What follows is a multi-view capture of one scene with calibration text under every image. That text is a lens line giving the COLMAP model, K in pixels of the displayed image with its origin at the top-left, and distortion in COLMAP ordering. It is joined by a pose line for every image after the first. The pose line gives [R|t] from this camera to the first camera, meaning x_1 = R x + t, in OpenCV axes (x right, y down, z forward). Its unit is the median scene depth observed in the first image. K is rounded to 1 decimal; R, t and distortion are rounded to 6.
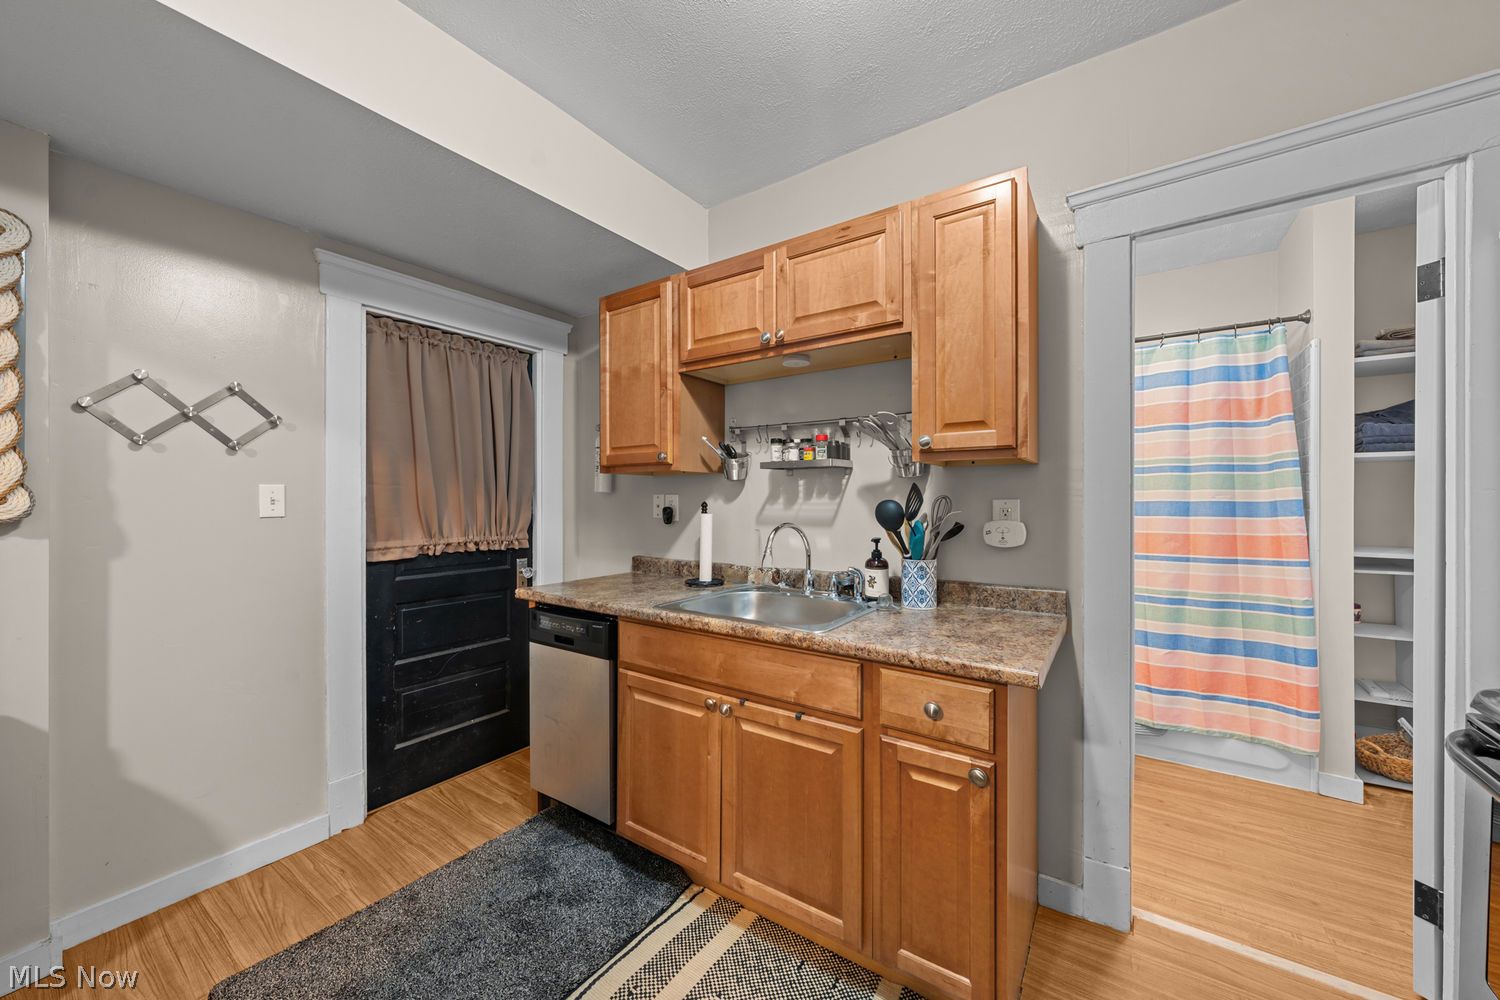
lens RADIAL K [[543.7, 0, 759.1], [0, 543.7, 500.3], [0, 0, 1]] dist [-0.000942, -0.000142]
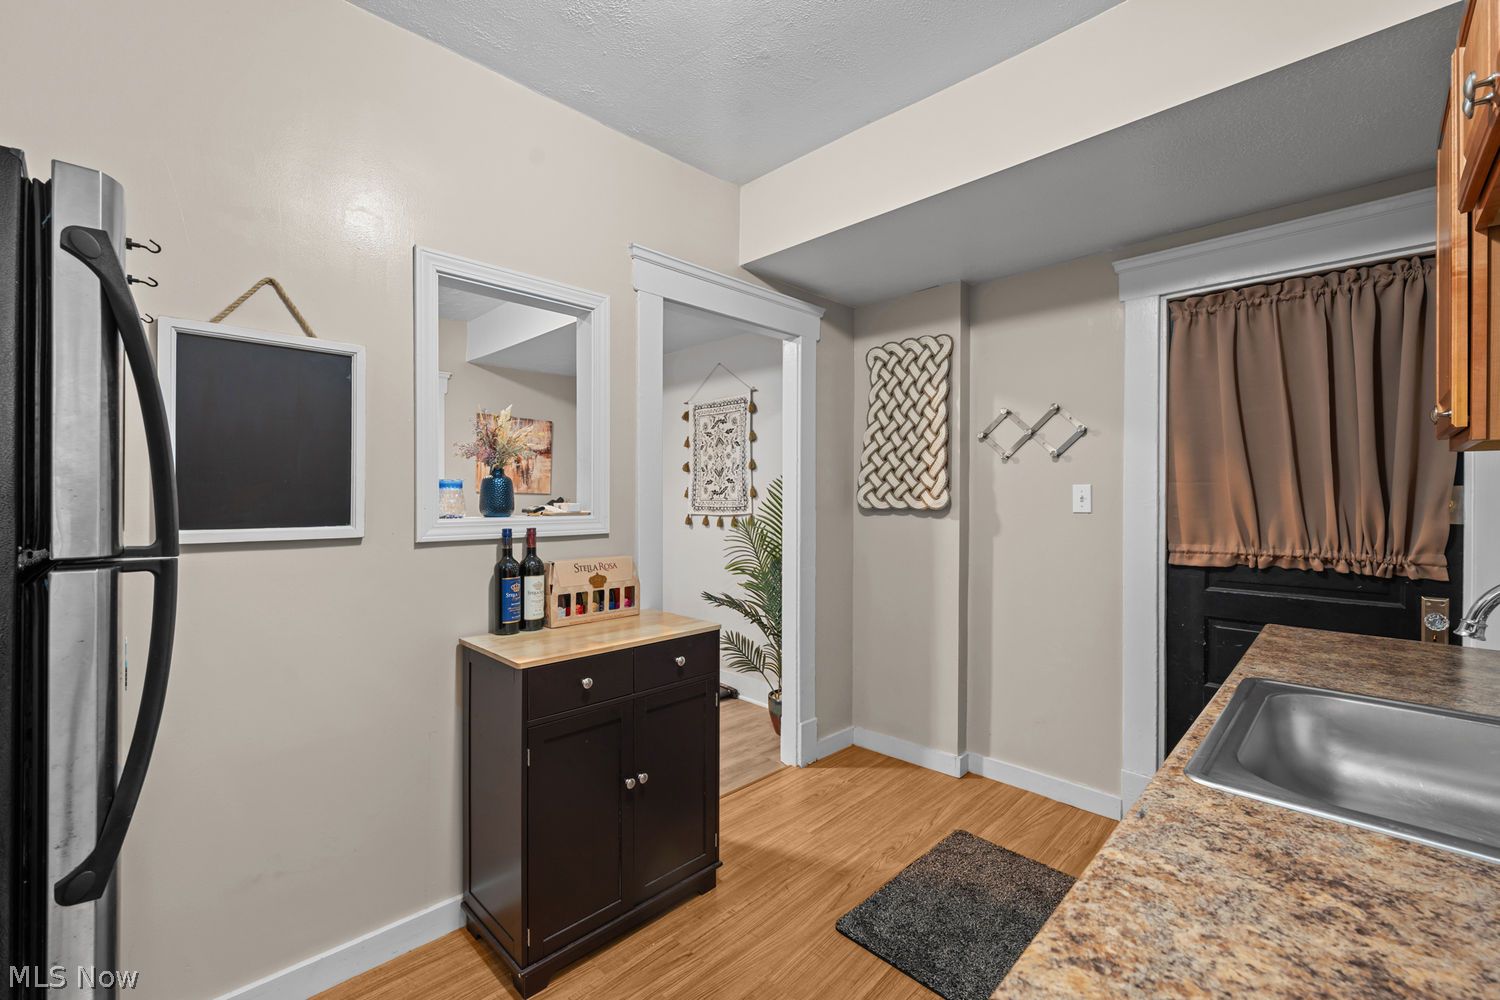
lens RADIAL K [[627.6, 0, 750.0], [0, 627.6, 500.0], [0, 0, 1]] dist [0.000197, 0.000081]
pose [[-0.175609, 0.008134, -0.984426, 0.520681], [-0.003900, 0.999952, 0.008958, -0.005286], [0.984452, 0.005413, -0.175569, 0.506500]]
